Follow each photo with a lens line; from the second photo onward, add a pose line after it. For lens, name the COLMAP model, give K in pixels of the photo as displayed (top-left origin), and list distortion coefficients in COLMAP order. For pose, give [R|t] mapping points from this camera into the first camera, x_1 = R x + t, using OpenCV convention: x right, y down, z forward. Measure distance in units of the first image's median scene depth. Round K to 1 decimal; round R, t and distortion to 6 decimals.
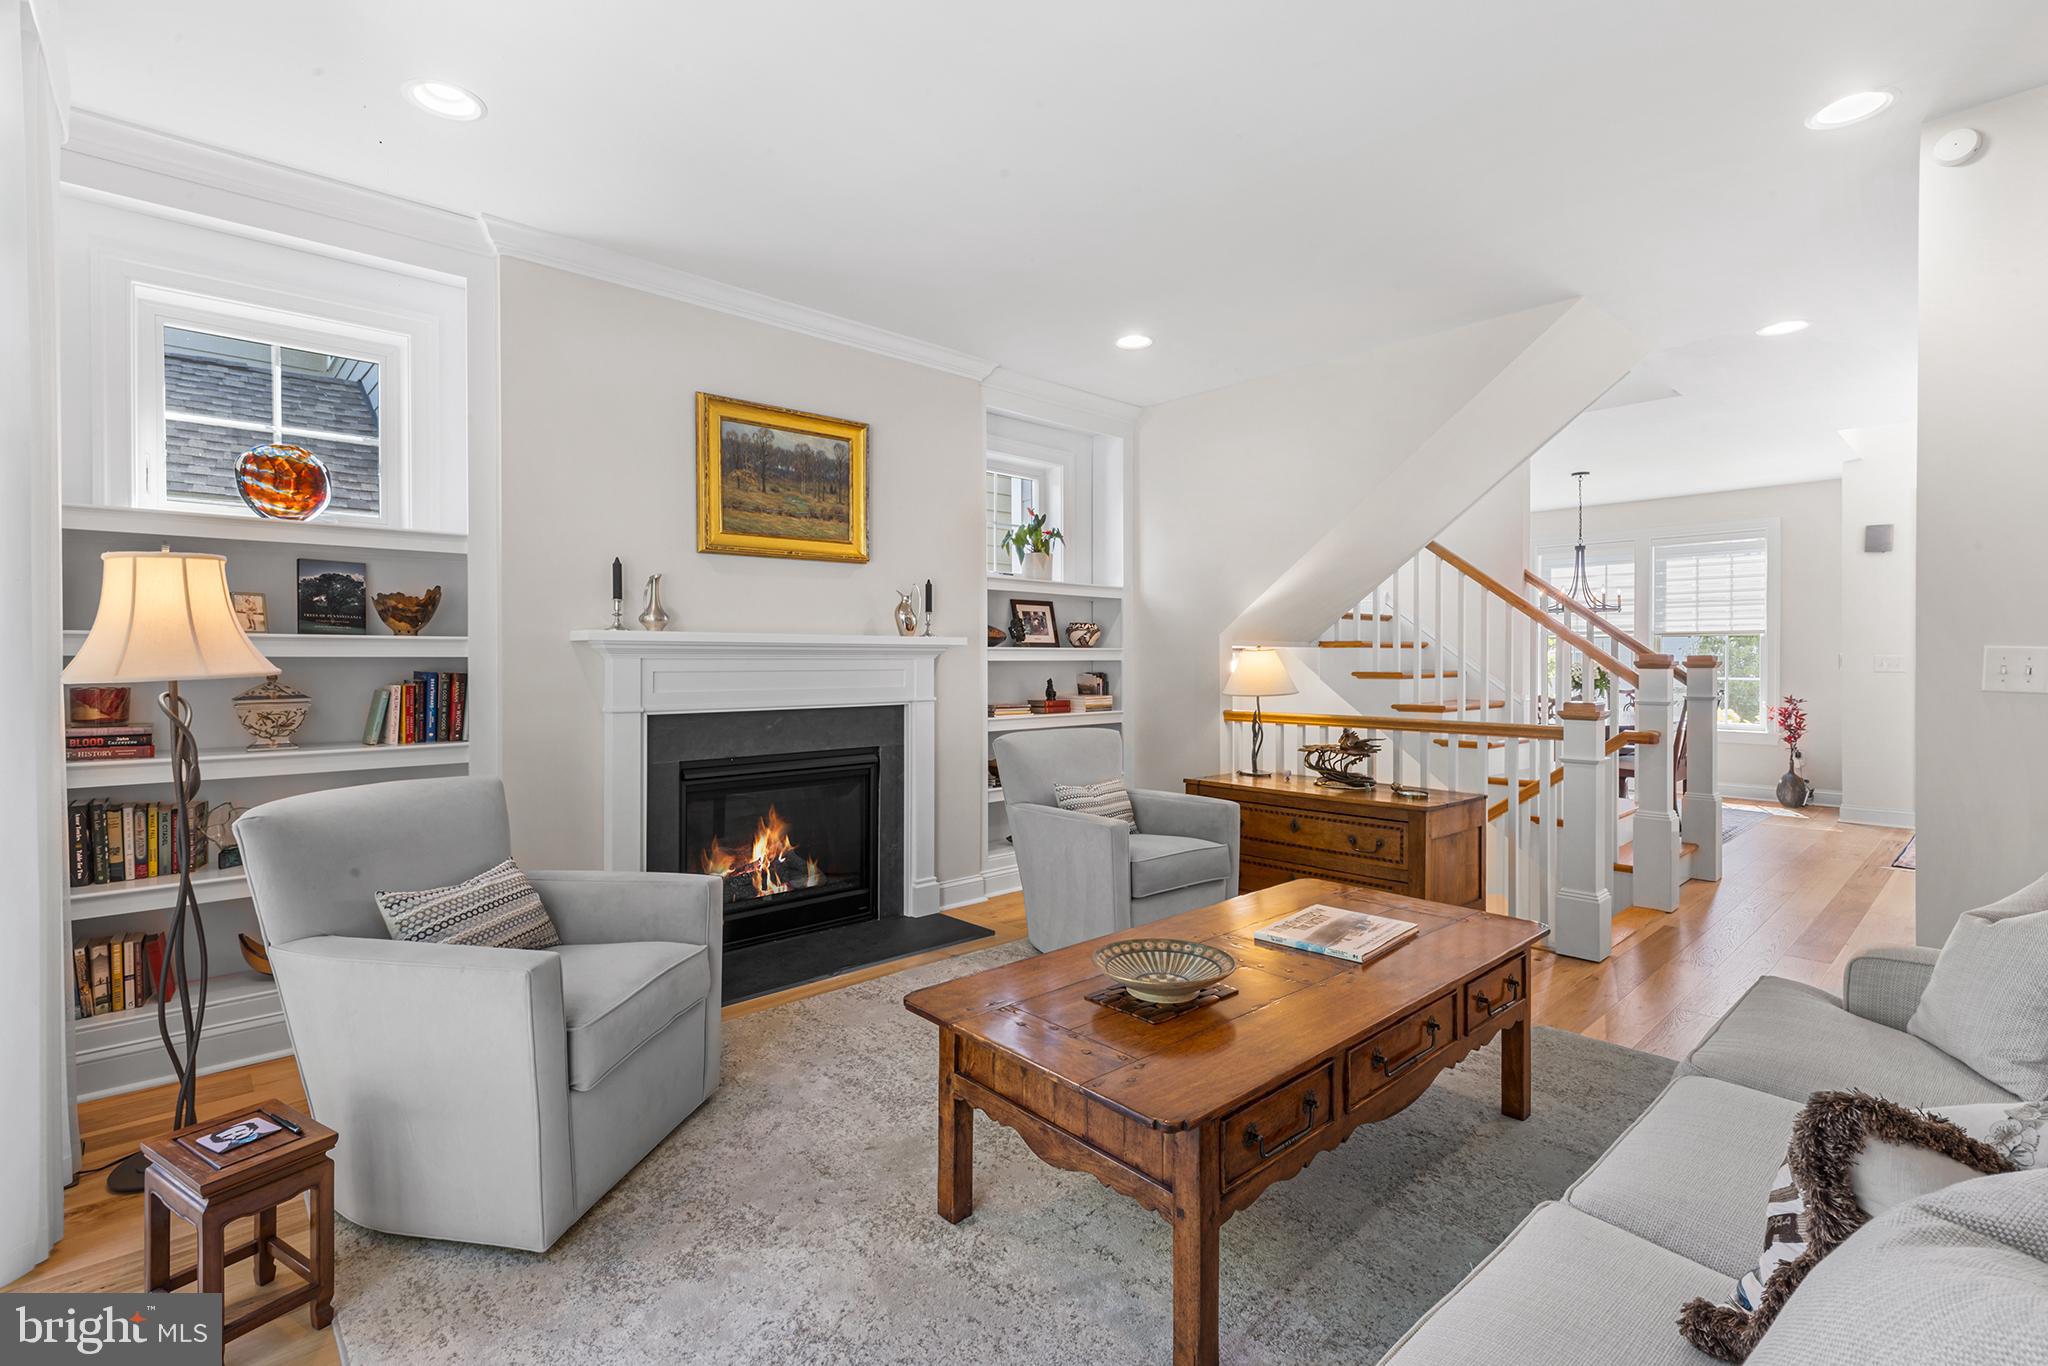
lens RADIAL K [[935.8, 0, 1031.3], [0, 935.8, 661.7], [0, 0, 1]] dist [-0.000972, 0.005675]
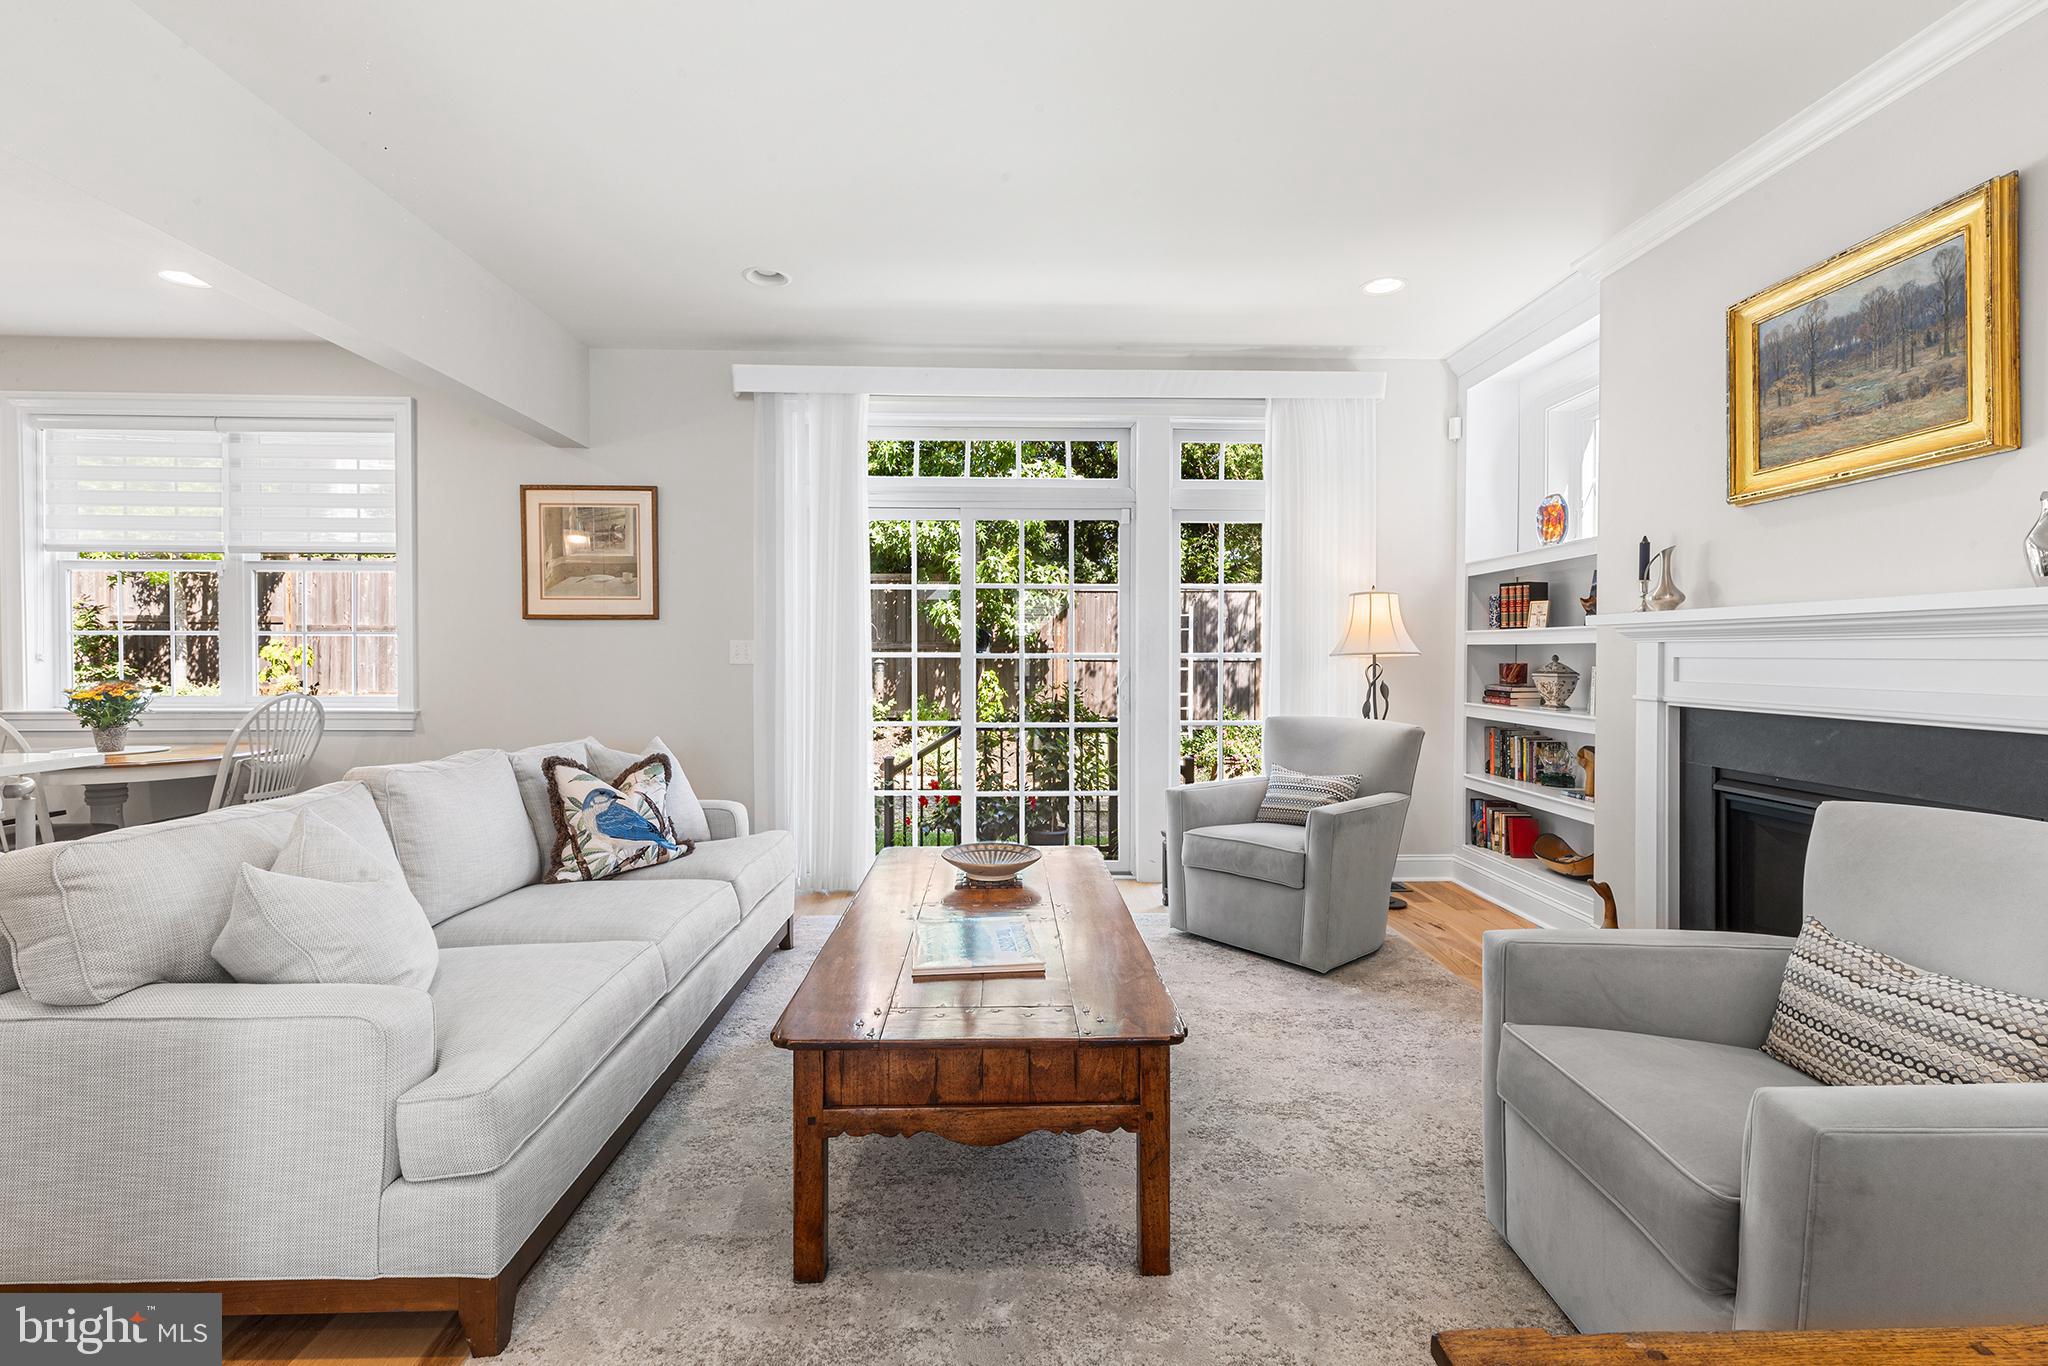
lens RADIAL K [[937.0, 0, 1027.4], [0, 937.0, 668.7], [0, 0, 1]] dist [0.000253, 0.000107]
pose [[-0.655731, 0.011690, -0.754904, 0.616442], [-0.005086, 0.999789, 0.019900, 0.006566], [0.754978, 0.016888, -0.655533, 1.040513]]
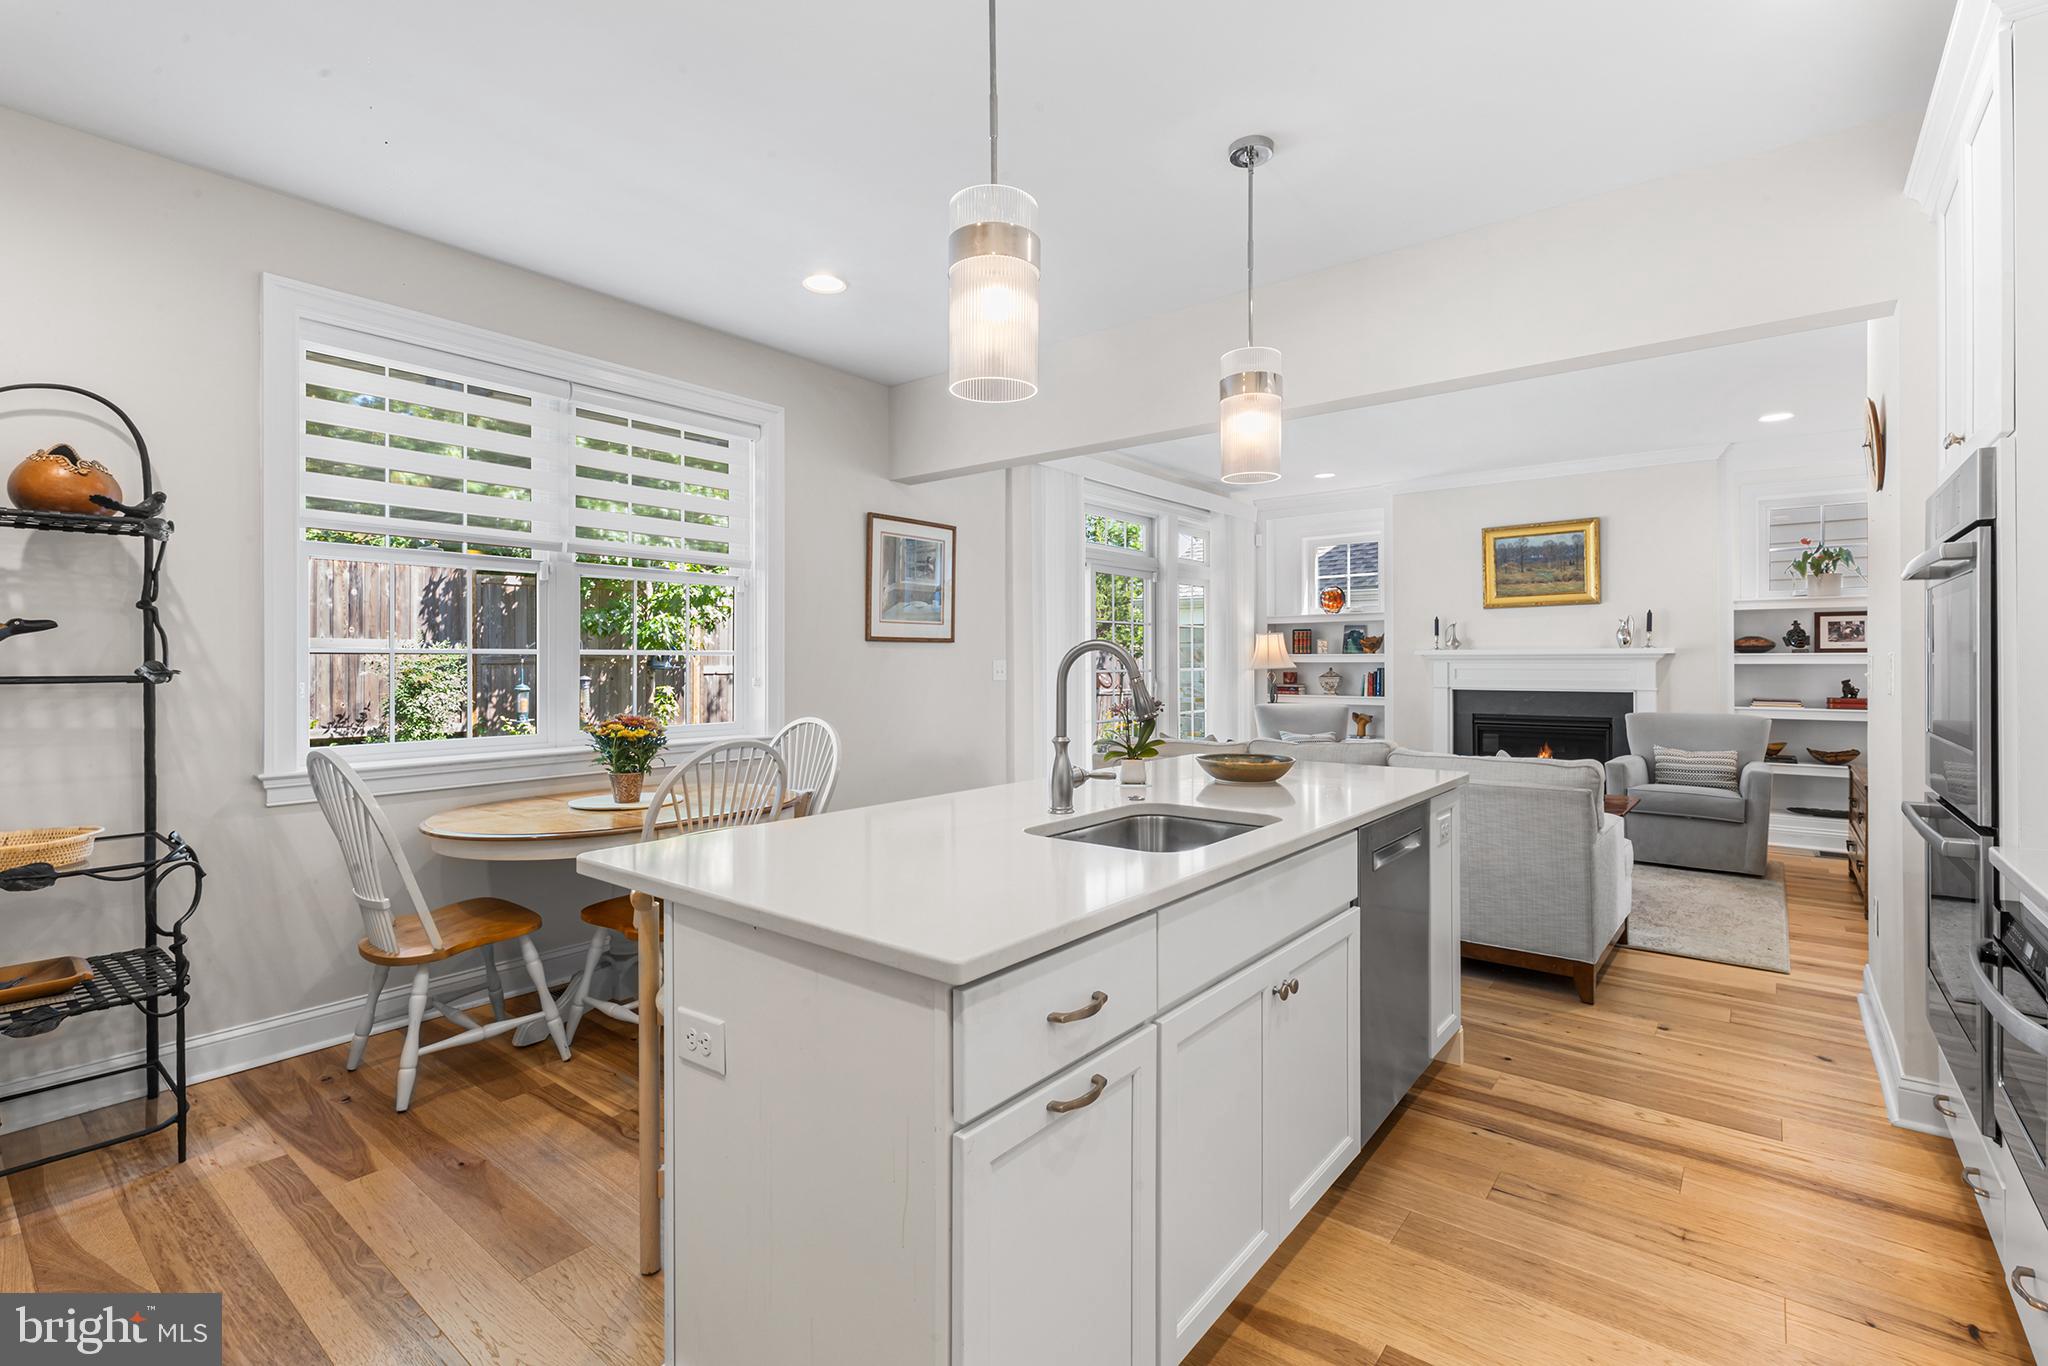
lens RADIAL K [[937.0, 0, 1027.4], [0, 937.0, 668.7], [0, 0, 1]] dist [0.000253, 0.000107]
pose [[0.153402, 0.005153, -0.988150, 1.417215], [-0.001137, 0.999987, 0.005038, 0.000410], [0.988163, 0.000350, 0.153406, -0.250056]]
